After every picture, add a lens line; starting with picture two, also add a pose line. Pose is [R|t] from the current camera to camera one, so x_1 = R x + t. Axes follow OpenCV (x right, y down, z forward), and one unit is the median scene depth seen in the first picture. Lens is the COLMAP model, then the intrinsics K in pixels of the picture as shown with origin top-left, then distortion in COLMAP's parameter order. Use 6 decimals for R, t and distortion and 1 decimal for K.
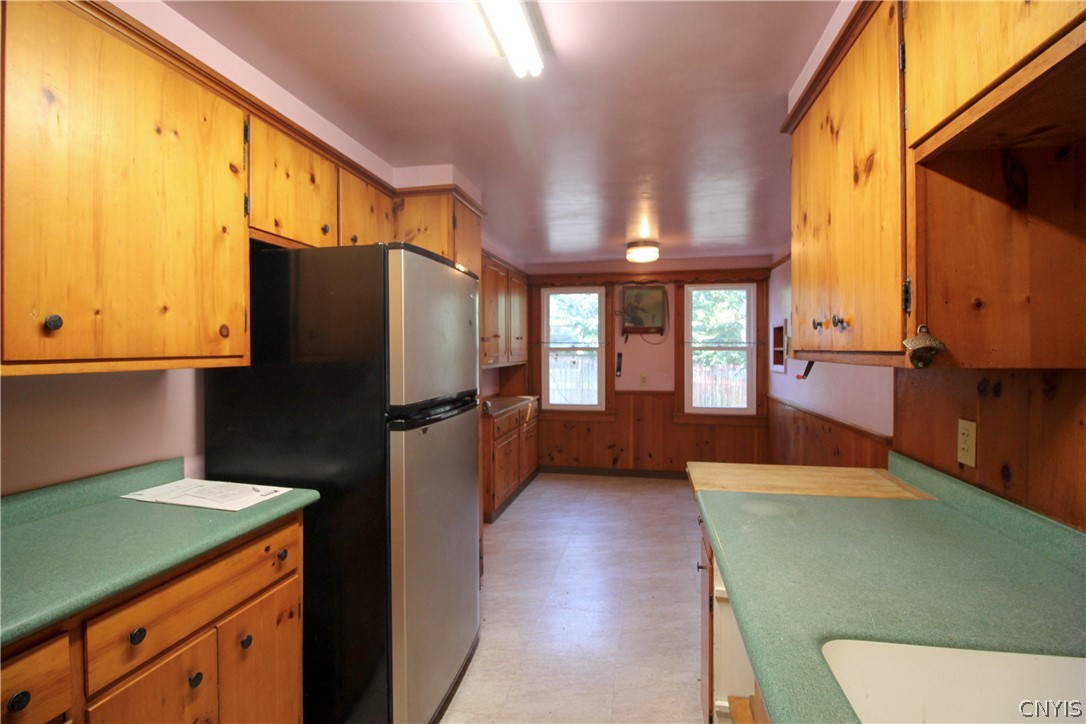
lens RADIAL K [[502.9, 0, 542.1], [0, 502.9, 359.1], [0, 0, 1]] dist [-0.005729, -0.007775]
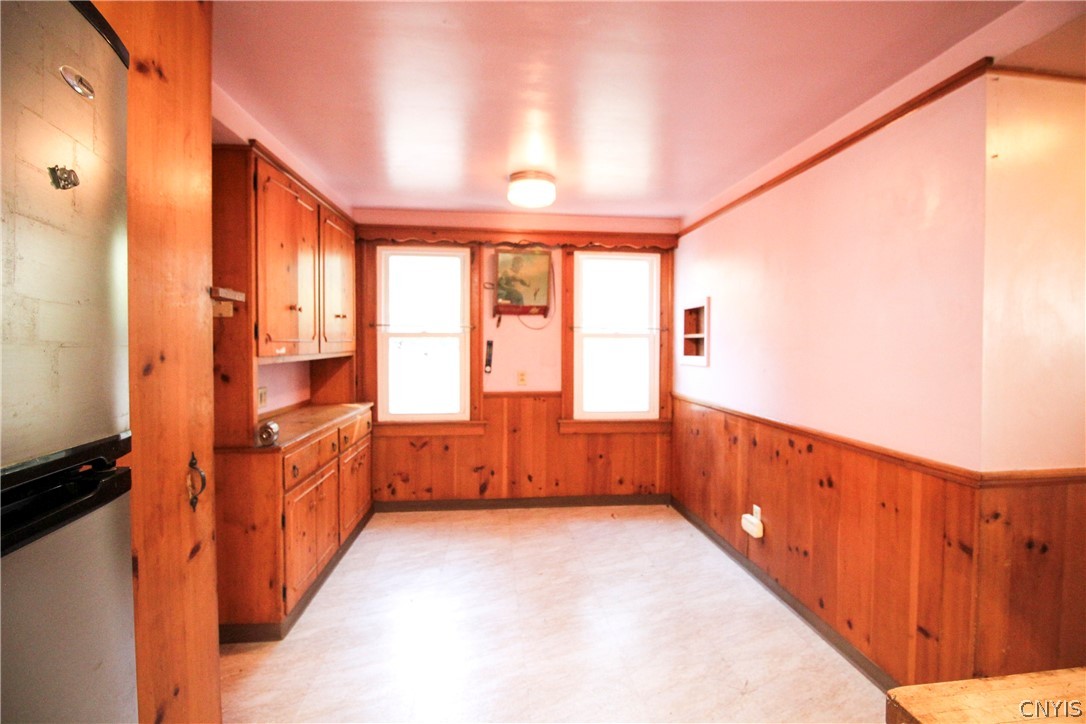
lens RADIAL K [[502.9, 0, 541.1], [0, 502.9, 350.6], [0, 0, 1]] dist [-0.005729, -0.007775]
pose [[0.954344, 0.000073, 0.298709, 0.007448], [0.001046, 0.999993, -0.003589, 0.005051], [-0.298707, 0.003737, 0.954338, 0.288129]]
